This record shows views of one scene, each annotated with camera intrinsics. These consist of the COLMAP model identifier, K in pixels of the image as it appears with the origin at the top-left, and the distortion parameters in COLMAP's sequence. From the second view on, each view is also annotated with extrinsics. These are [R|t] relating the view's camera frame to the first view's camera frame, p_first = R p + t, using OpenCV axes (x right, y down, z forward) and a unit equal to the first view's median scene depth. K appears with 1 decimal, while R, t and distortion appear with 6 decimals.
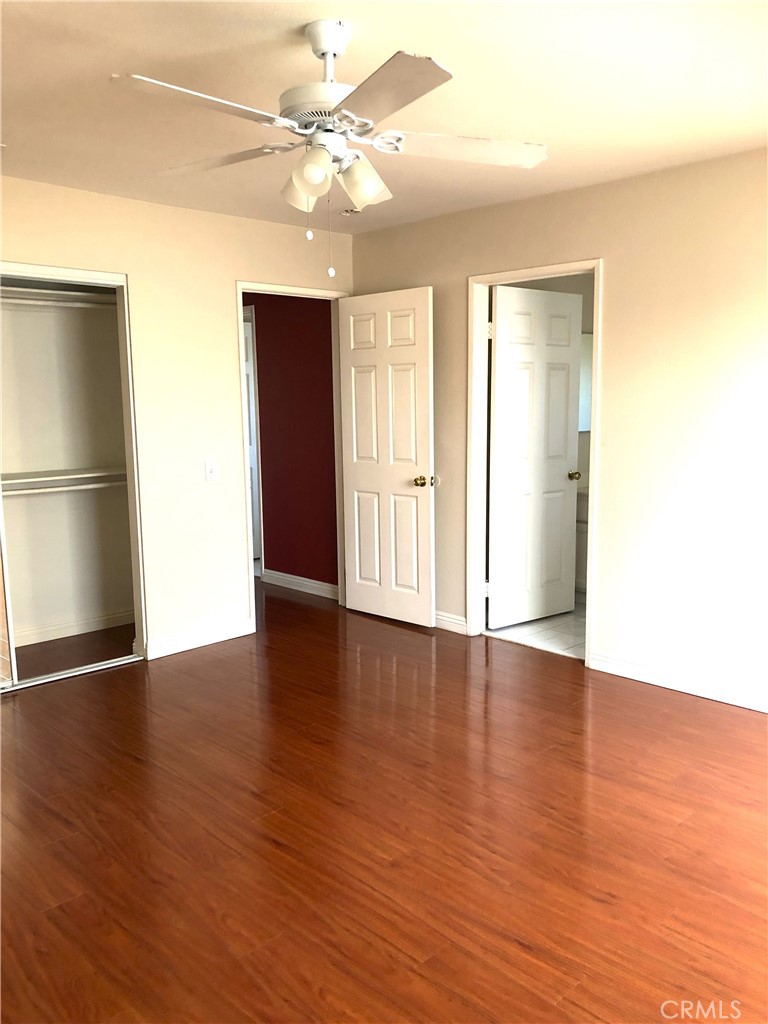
lens RADIAL K [[845.5, 0, 384.0], [0, 845.5, 512.0], [0, 0, 1]] dist [0.004347, 0.003182]
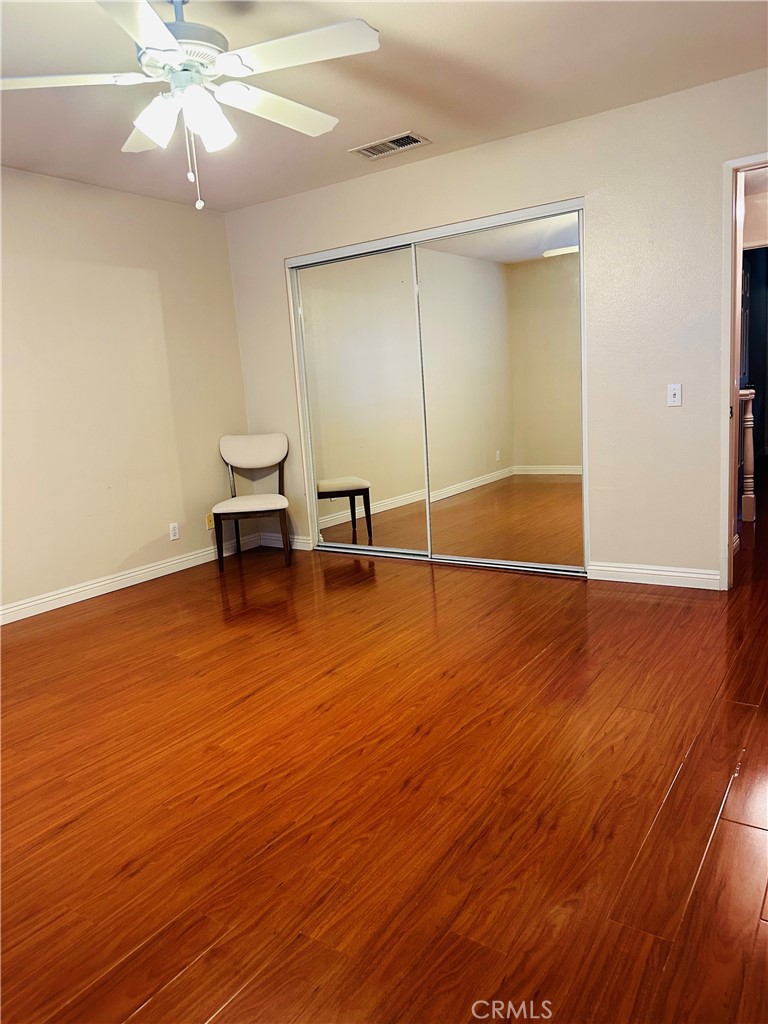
lens RADIAL K [[719.9, 0, 384.7], [0, 719.9, 515.5], [0, 0, 1]] dist [0.117363, -0.195011]
pose [[0.209731, 0.177895, -0.961440, 0.997887], [-0.075180, 0.983332, 0.165546, -0.060621], [0.974864, 0.037561, 0.219610, 1.081766]]
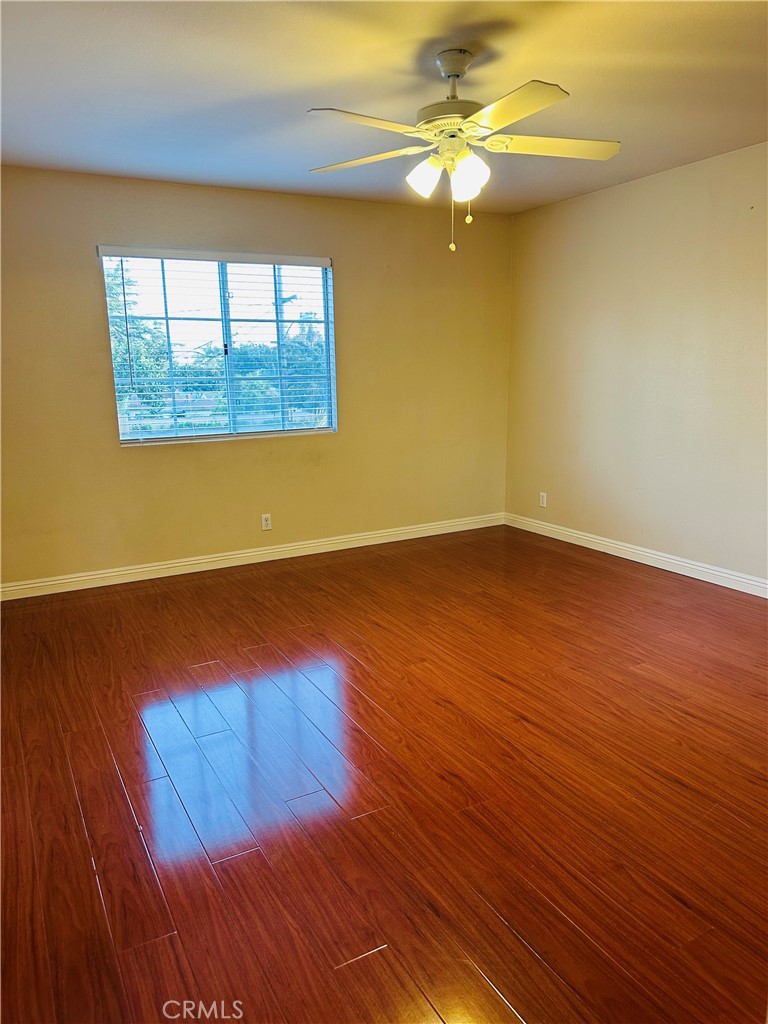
lens RADIAL K [[716.7, 0, 390.1], [0, 716.7, 507.3], [0, 0, 1]] dist [0.125227, -0.157426]
pose [[-0.965363, -0.011996, 0.260636, -0.287526], [0.073204, 0.946366, 0.314694, -0.280298], [-0.250432, 0.322874, -0.912708, 2.289685]]
